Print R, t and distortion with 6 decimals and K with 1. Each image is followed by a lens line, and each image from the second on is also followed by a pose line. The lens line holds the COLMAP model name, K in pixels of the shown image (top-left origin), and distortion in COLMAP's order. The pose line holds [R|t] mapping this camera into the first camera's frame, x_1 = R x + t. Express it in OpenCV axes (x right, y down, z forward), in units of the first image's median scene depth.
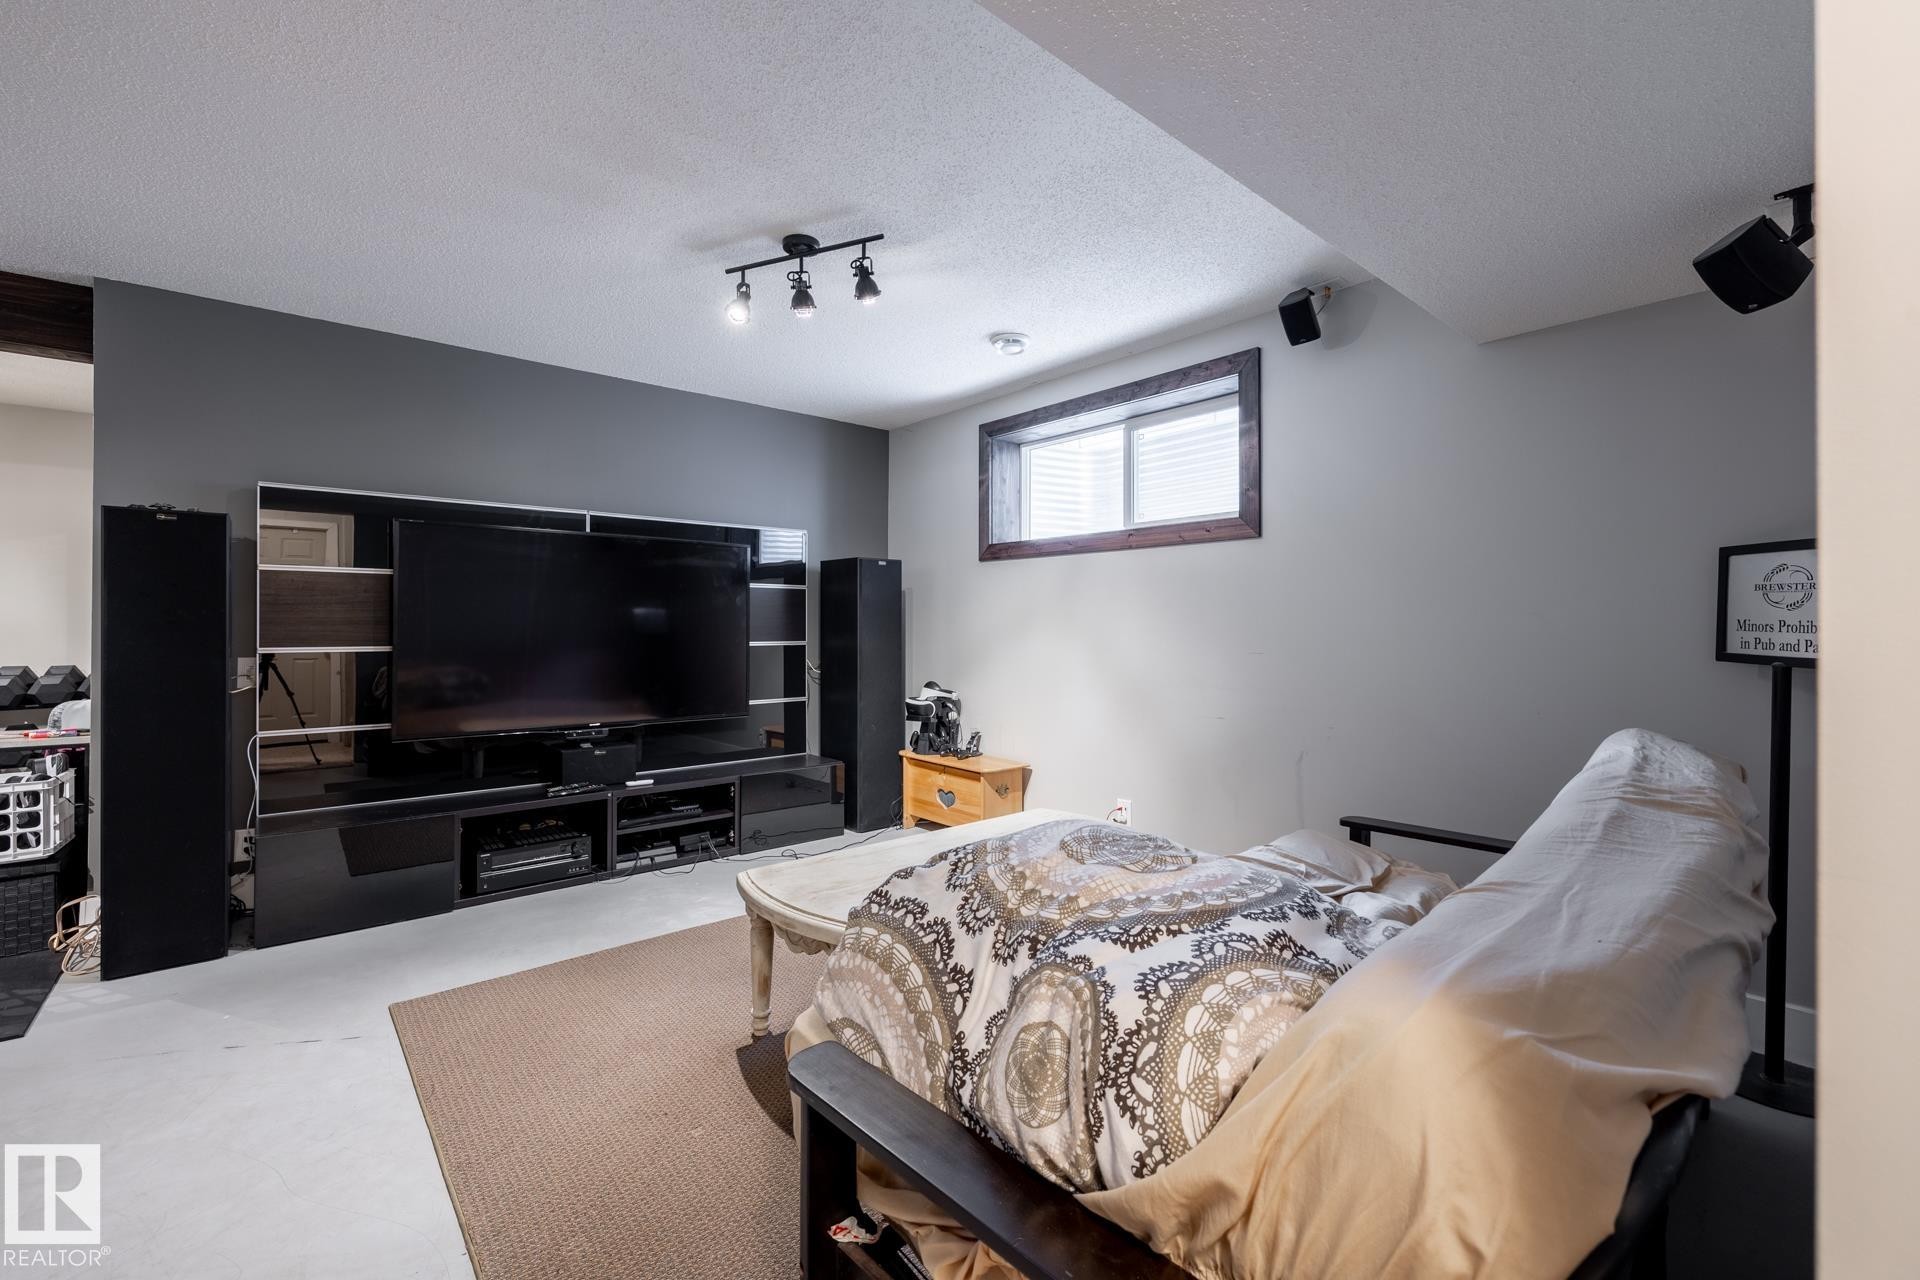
lens RADIAL K [[802.0, 0, 959.3], [0, 802.0, 630.3], [0, 0, 1]] dist [-0.002524, 0.000305]
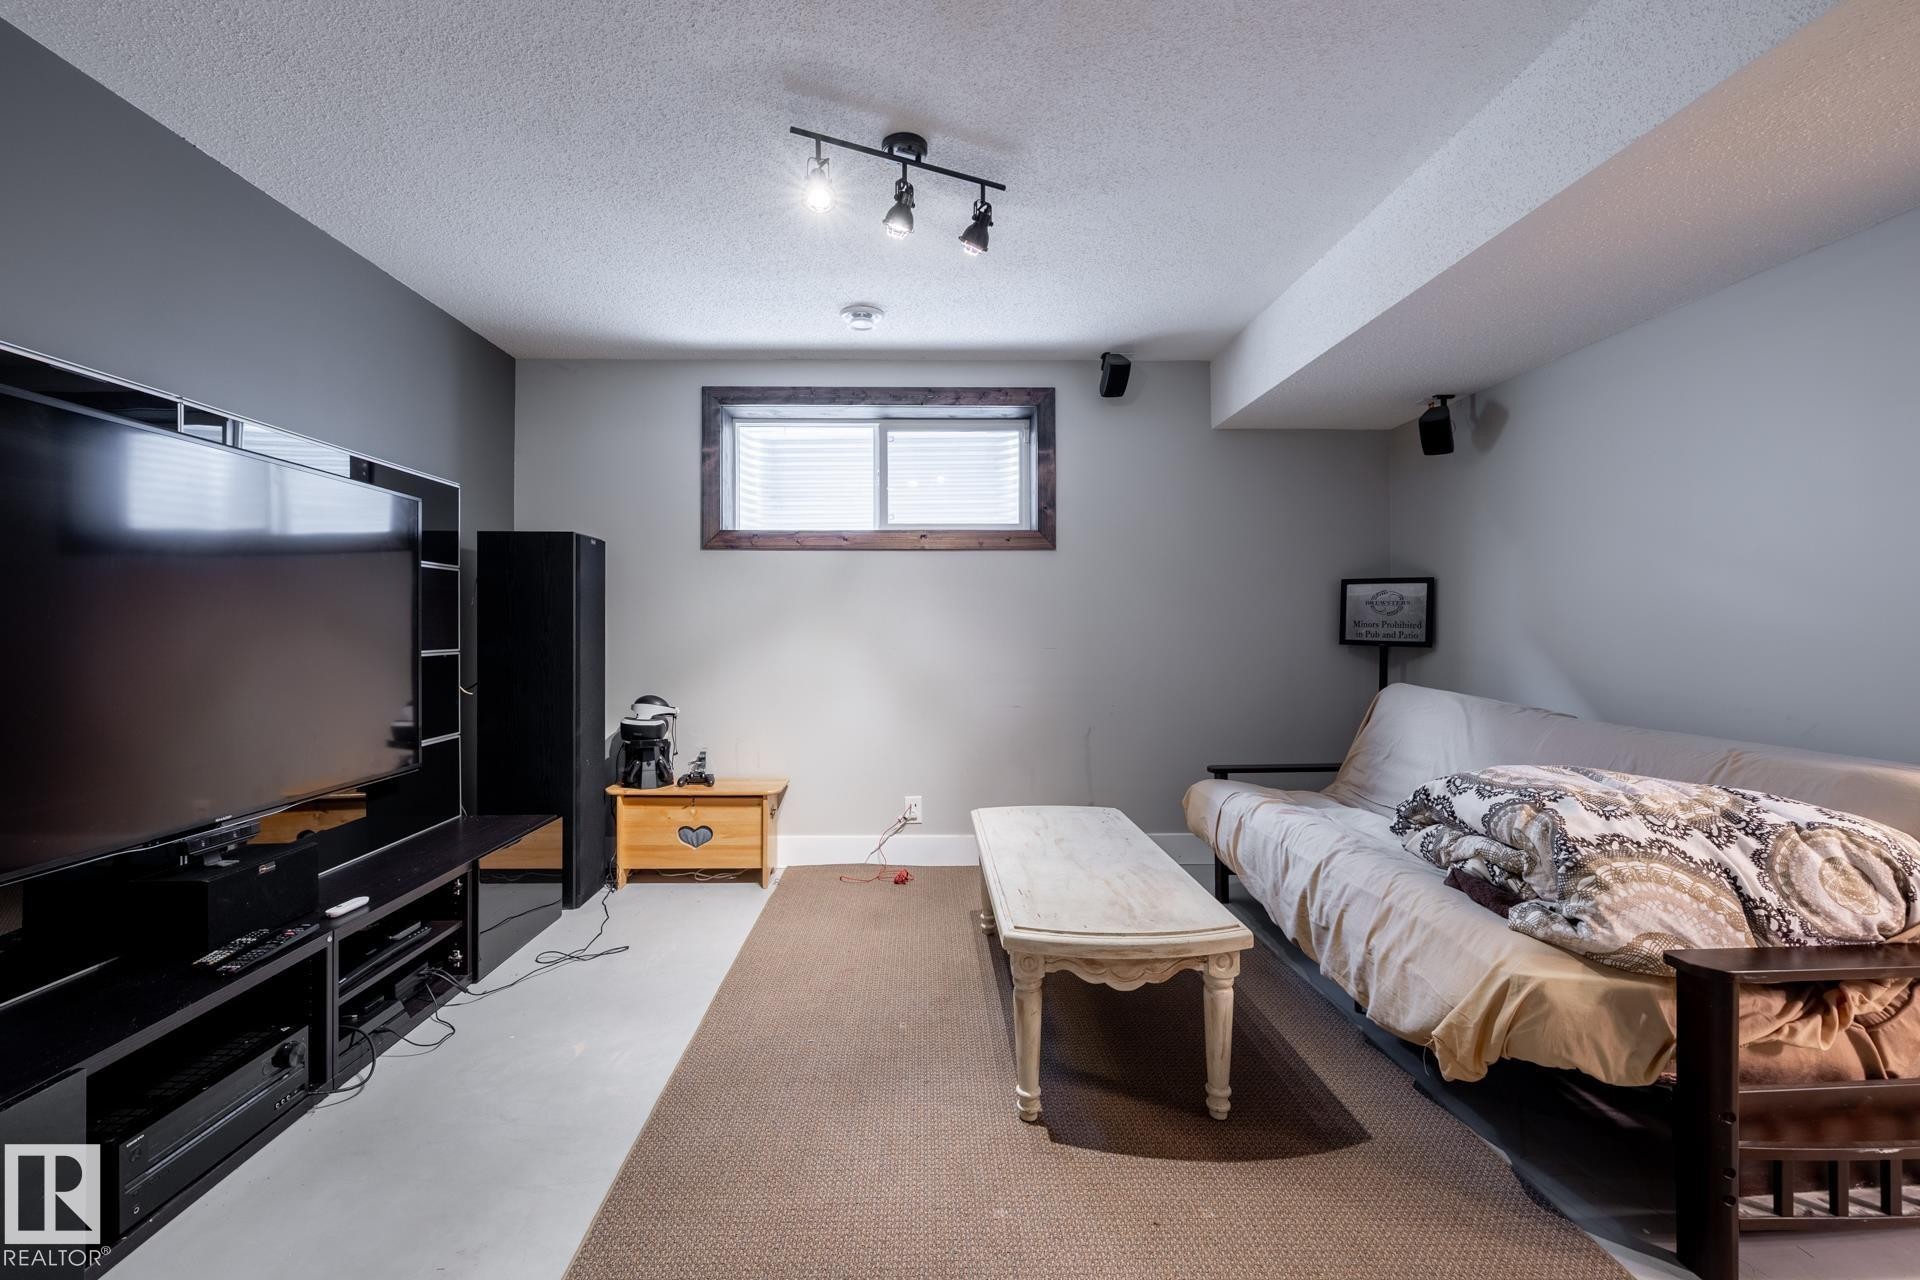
lens RADIAL K [[802.0, 0, 953.2], [0, 802.0, 636.0], [0, 0, 1]] dist [-0.002524, 0.000305]
pose [[0.640349, -0.010638, 0.768011, -0.590068], [0.006812, 0.999943, 0.008171, 0.000031], [-0.768054, 0.000000, 0.640385, 0.338678]]
